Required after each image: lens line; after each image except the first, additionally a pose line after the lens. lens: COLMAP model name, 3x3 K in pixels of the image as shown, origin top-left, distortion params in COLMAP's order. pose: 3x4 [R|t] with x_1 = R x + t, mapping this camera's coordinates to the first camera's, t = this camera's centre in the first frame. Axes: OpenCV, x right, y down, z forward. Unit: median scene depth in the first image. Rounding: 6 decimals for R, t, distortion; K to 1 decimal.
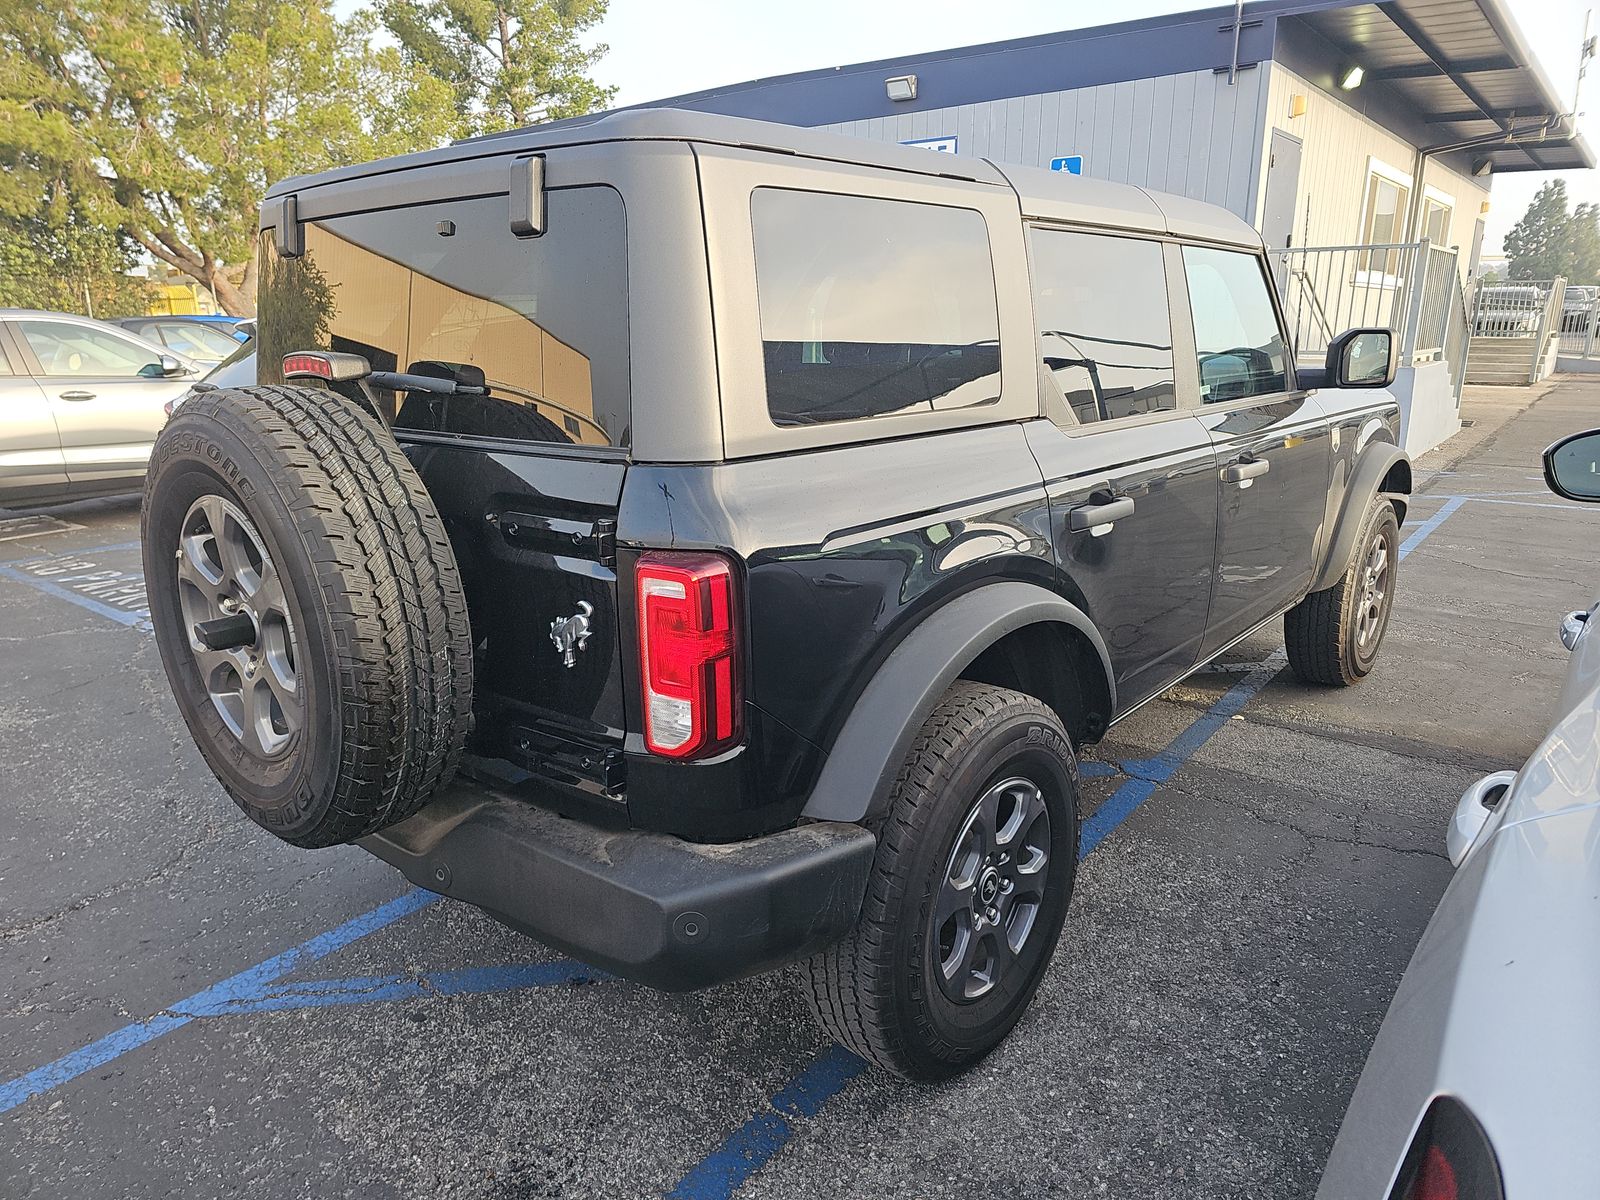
lens RADIAL K [[1092.6, 0, 774.2], [0, 1092.6, 605.3], [0, 0, 1]] dist [-0.000004, 0.000555]
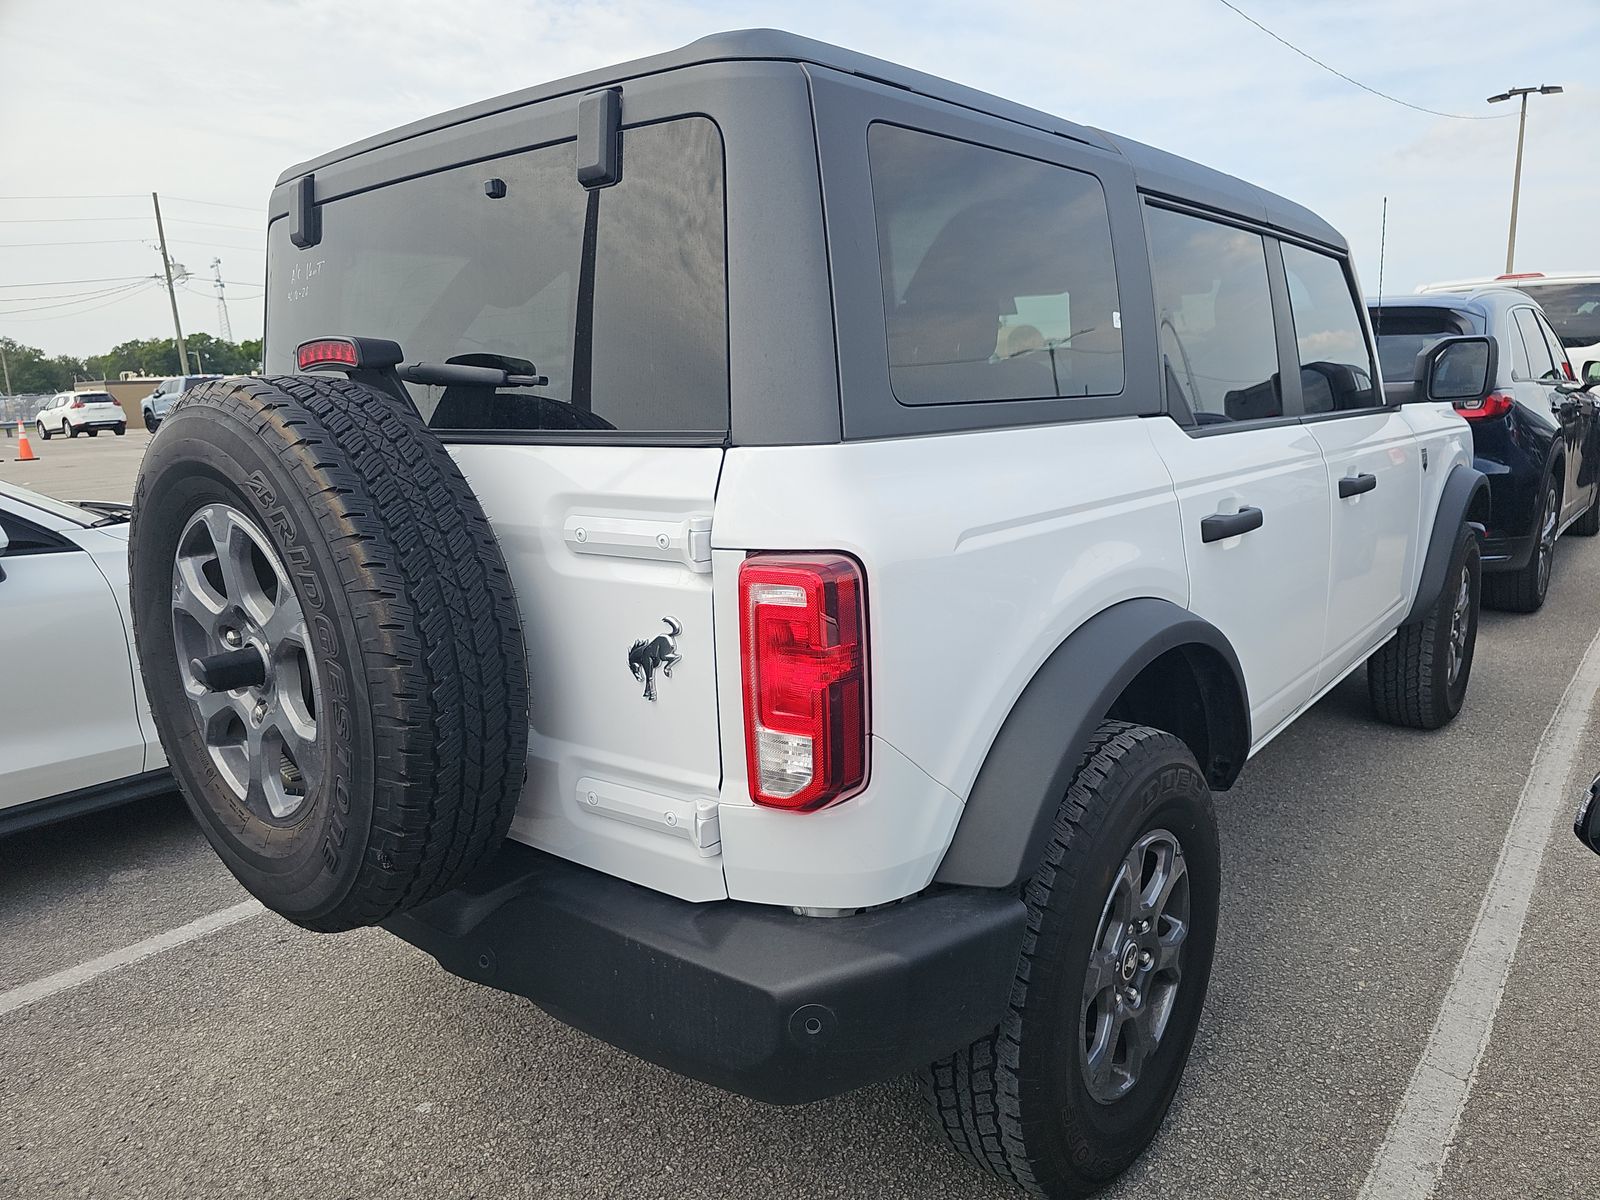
lens RADIAL K [[1146.2, 0, 800.0], [0, 1146.2, 600.0], [0, 0, 1]] dist [-0.000799, -0.001445]
pose [[0.999811, -0.019073, 0.003870, -0.068559], [0.019260, 0.998253, -0.055852, 0.027359], [-0.002798, 0.055916, 0.998432, 0.123668]]
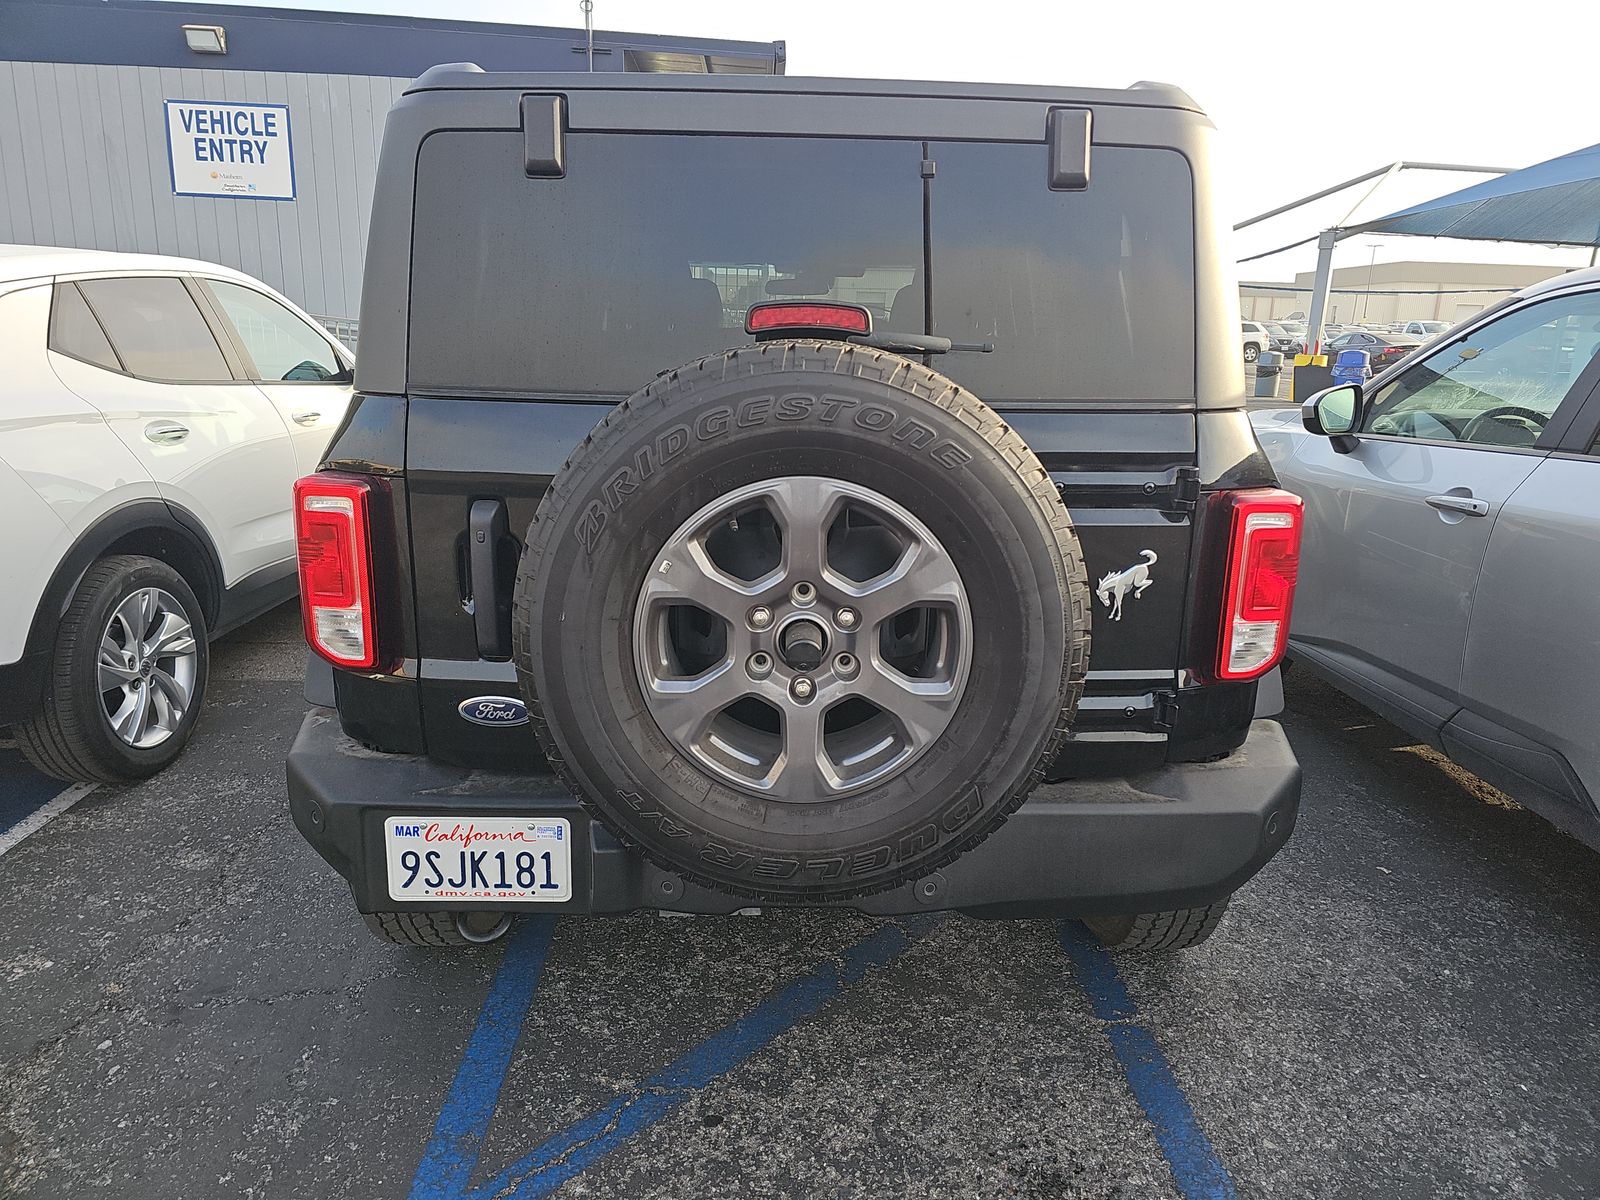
lens RADIAL K [[1121.8, 0, 800.0], [0, 1121.8, 600.0], [0, 0, 1]] dist [-0.007755, -0.001577]
pose [[0.776929, -0.145238, 0.612607, -0.923693], [0.148815, 0.987820, 0.045462, -0.046266], [-0.611748, 0.055845, 0.789079, 0.316114]]
